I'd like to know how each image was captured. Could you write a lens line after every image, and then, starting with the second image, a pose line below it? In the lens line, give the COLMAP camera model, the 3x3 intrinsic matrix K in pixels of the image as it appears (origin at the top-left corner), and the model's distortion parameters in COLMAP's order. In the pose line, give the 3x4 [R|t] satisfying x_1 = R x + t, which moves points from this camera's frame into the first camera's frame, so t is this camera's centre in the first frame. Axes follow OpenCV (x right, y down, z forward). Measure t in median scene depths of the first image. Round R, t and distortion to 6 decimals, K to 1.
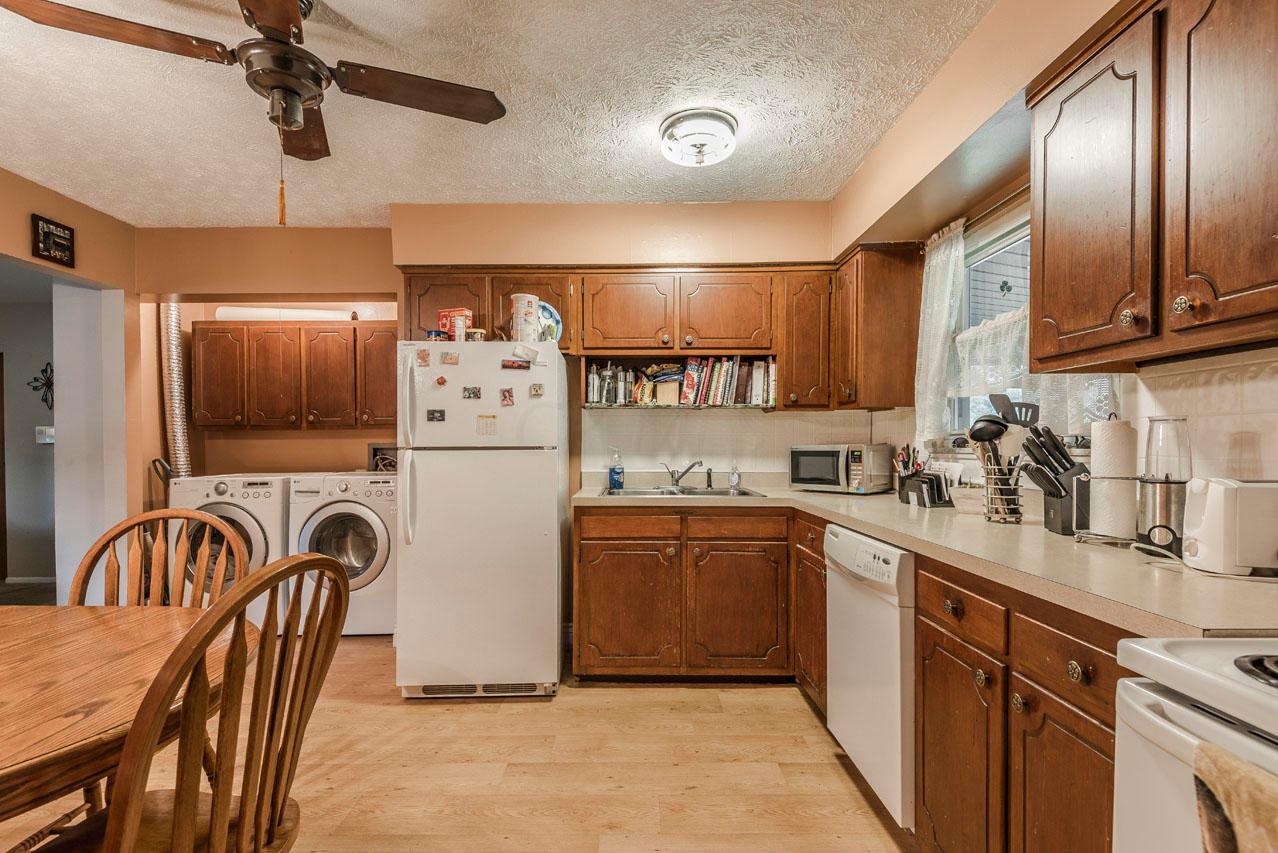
lens RADIAL K [[579.8, 0, 625.2], [0, 579.8, 447.2], [0, 0, 1]] dist [0.022894, -0.012017]
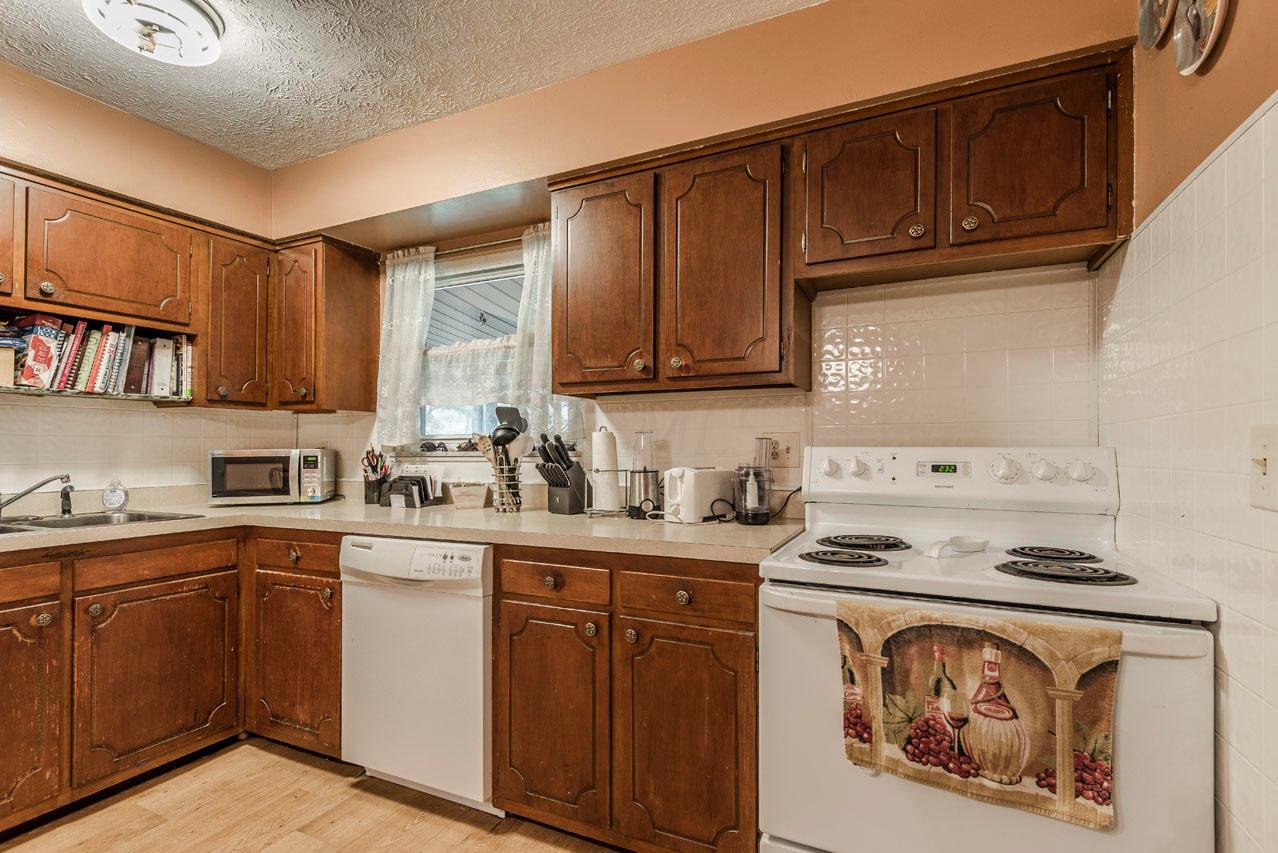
lens RADIAL K [[579.8, 0, 623.5], [0, 579.8, 442.8], [0, 0, 1]] dist [0.022894, -0.012017]
pose [[0.448447, 0.005967, 0.893790, -0.208573], [0.007431, 0.999918, -0.010404, -0.001093], [-0.893779, 0.011308, 0.448366, 0.148529]]
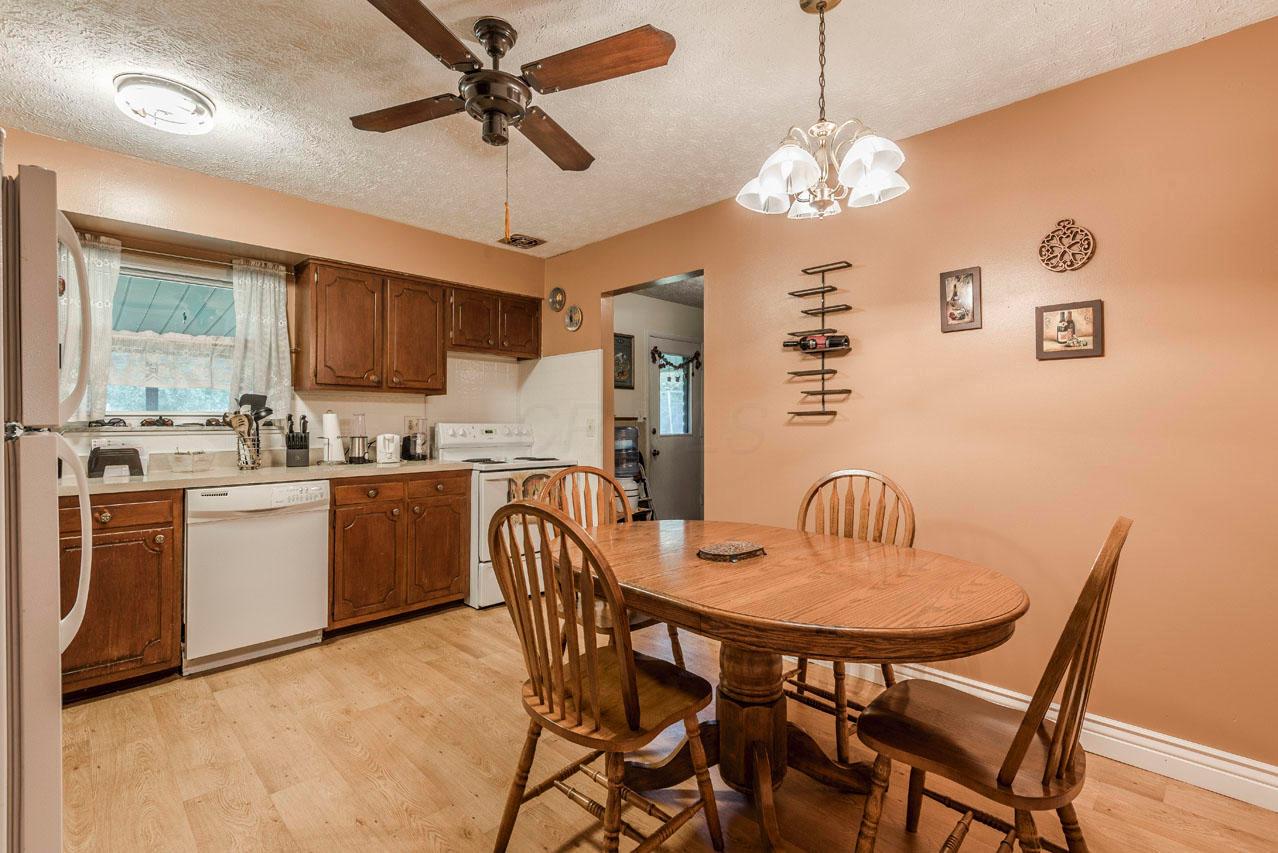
lens RADIAL K [[579.8, 0, 628.0], [0, 579.8, 412.8], [0, 0, 1]] dist [0.022894, -0.012017]
pose [[-0.689703, 0.017131, 0.723889, -0.869830], [0.007231, 0.999833, -0.016771, 0.000061], [-0.724056, -0.006333, -0.689712, 0.889410]]
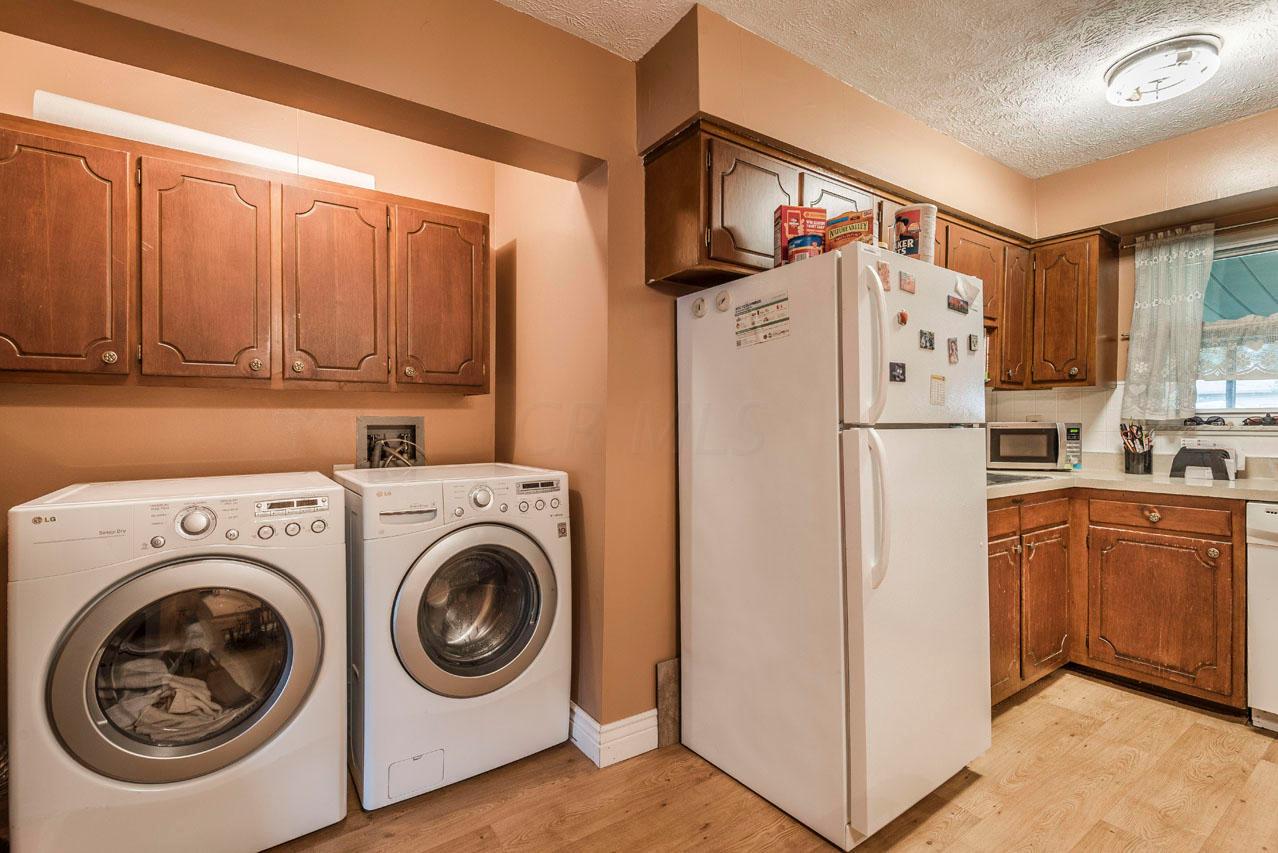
lens RADIAL K [[579.8, 0, 643.6], [0, 579.8, 423.4], [0, 0, 1]] dist [0.022894, -0.012017]
pose [[0.822442, 0.003594, 0.568838, -0.805785], [-0.000976, 0.999987, -0.004906, 0.002852], [-0.568848, 0.003480, 0.822435, 0.576506]]
